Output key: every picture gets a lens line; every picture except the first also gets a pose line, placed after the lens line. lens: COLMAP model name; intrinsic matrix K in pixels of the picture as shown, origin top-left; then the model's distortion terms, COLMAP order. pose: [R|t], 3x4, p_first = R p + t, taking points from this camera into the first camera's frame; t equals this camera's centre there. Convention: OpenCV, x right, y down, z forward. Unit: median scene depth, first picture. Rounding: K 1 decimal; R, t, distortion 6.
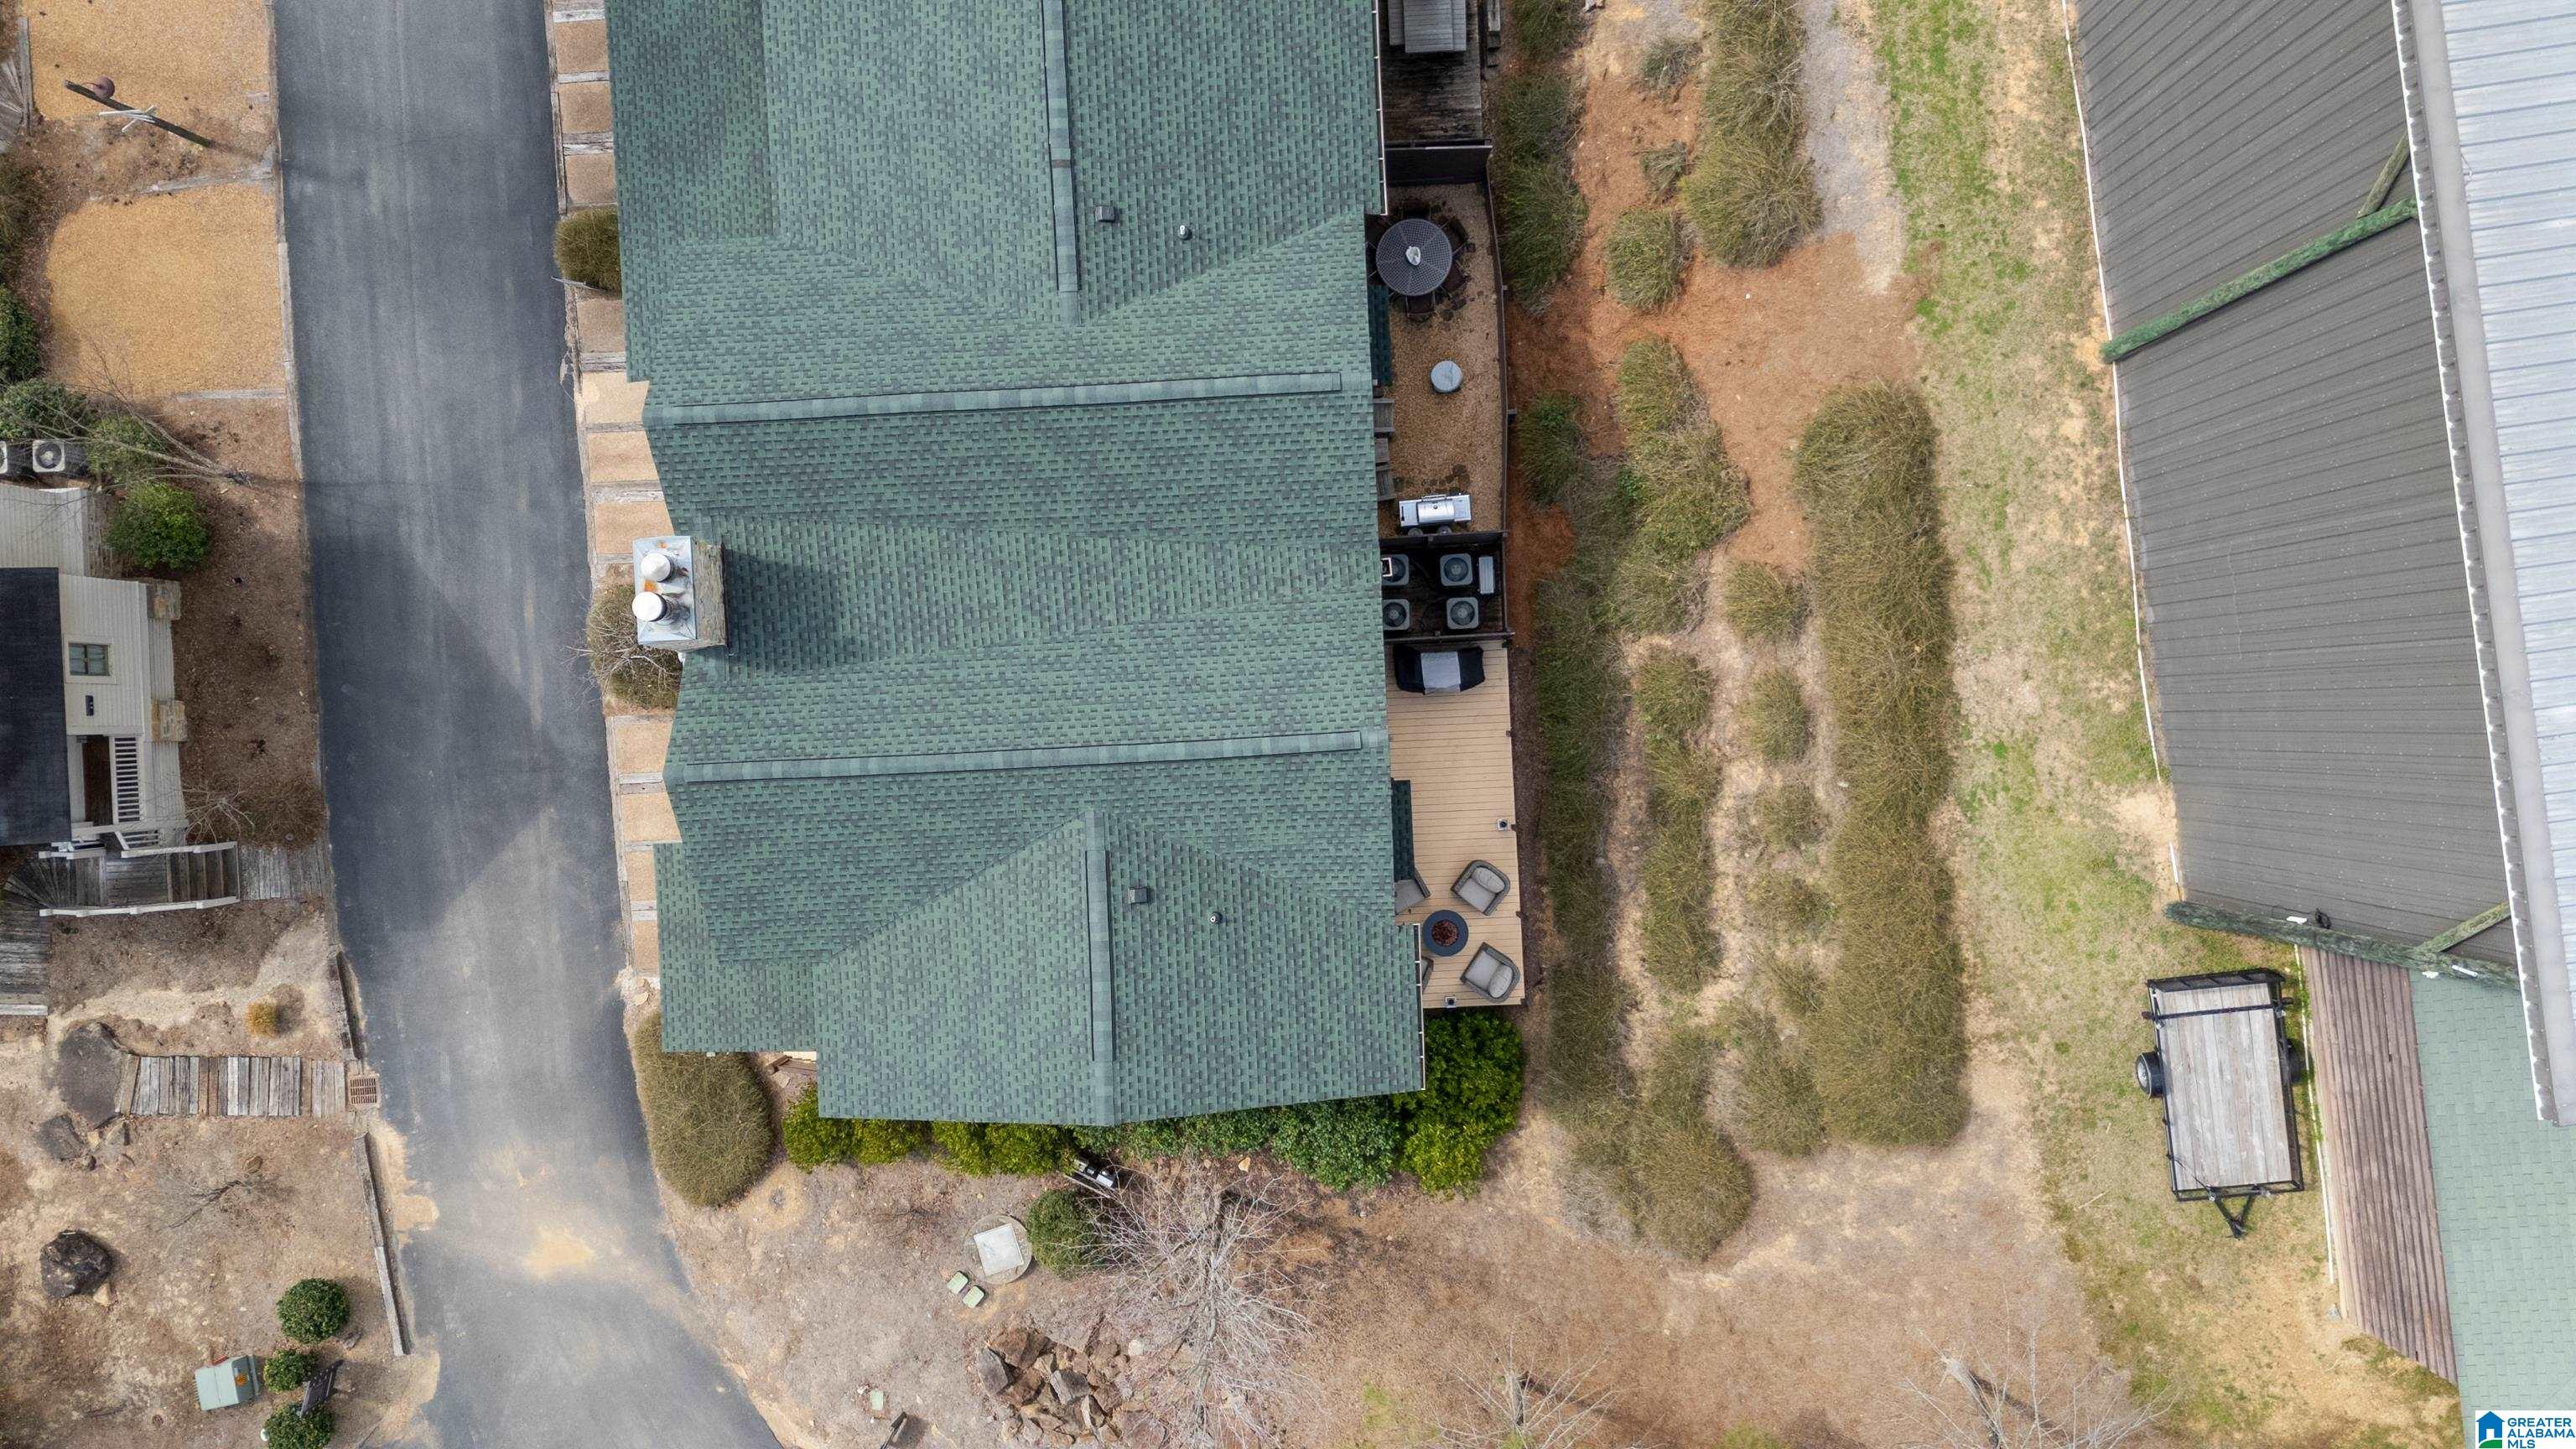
lens RADIAL K [[1903.7, 0, 1288.0], [0, 1903.7, 724.5], [0, 0, 1]] dist [0.036028, -0.005722]
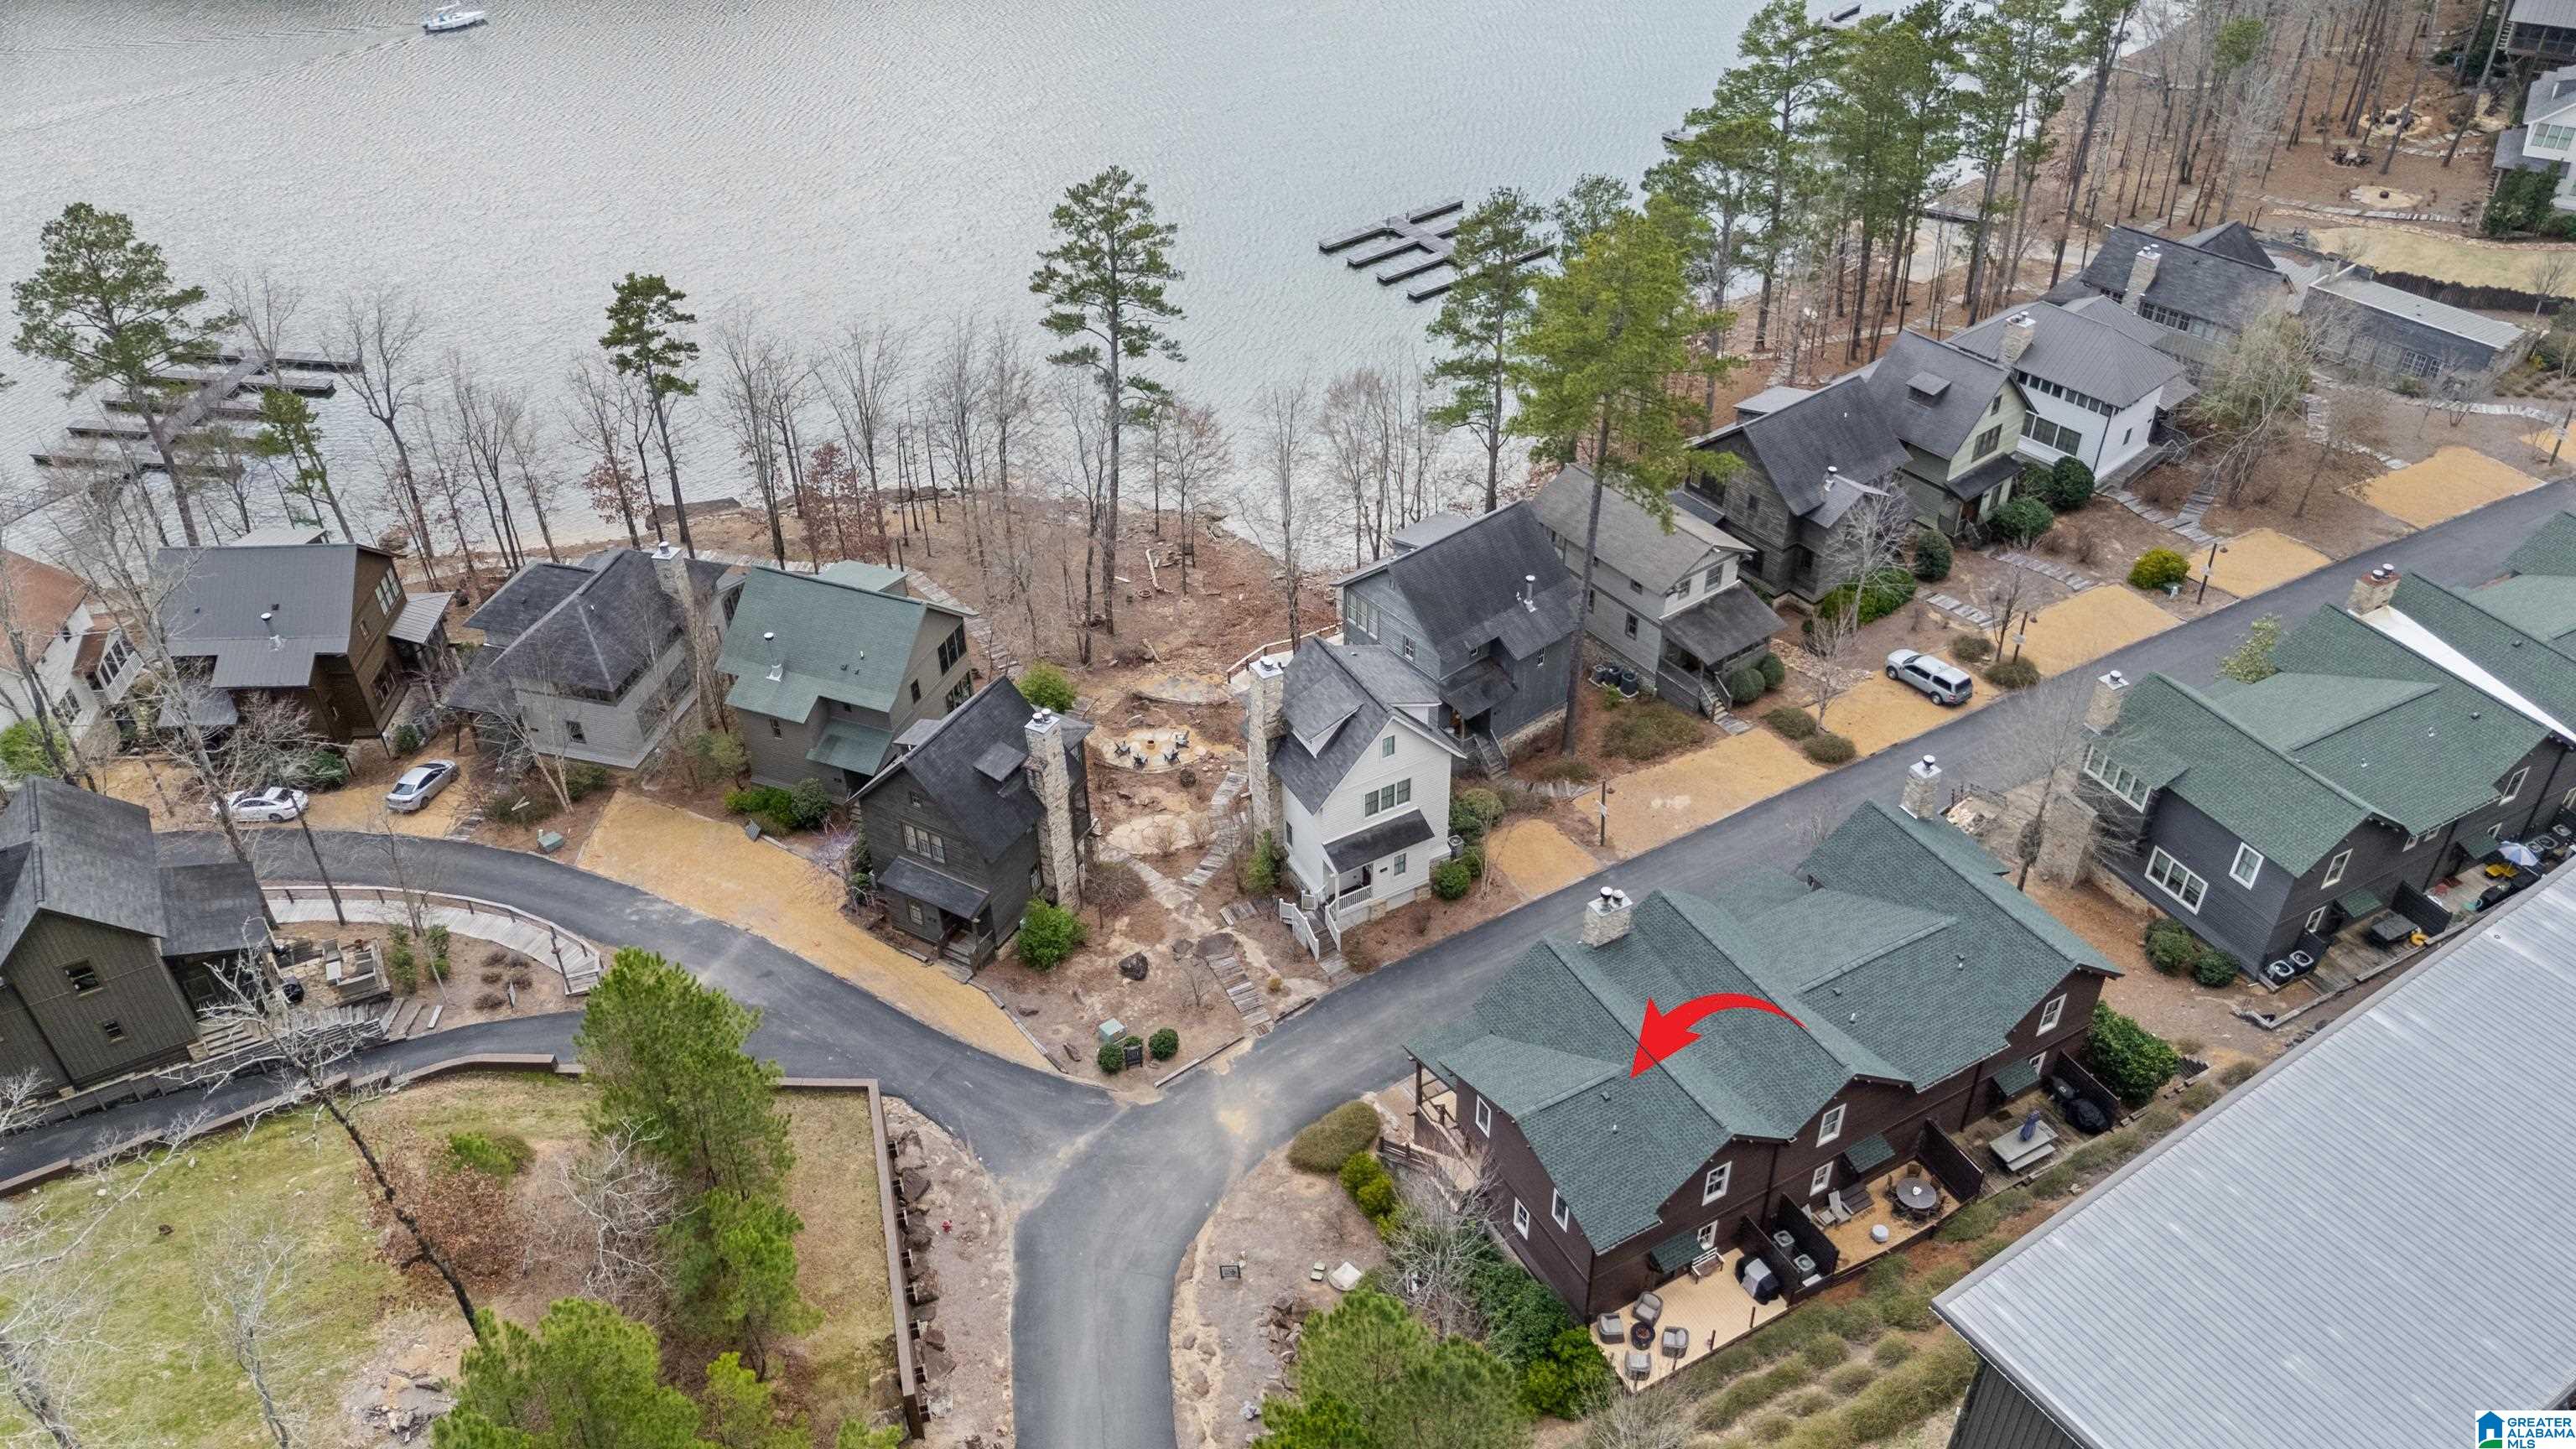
lens RADIAL K [[1903.7, 0, 1288.0], [0, 1903.7, 724.5], [0, 0, 1]] dist [0.036028, -0.005722]
pose [[0.445562, 0.563341, -0.695788, 0.798301], [-0.895233, 0.285278, -0.342307, 0.794380], [0.005658, 0.775411, 0.631431, -0.572104]]
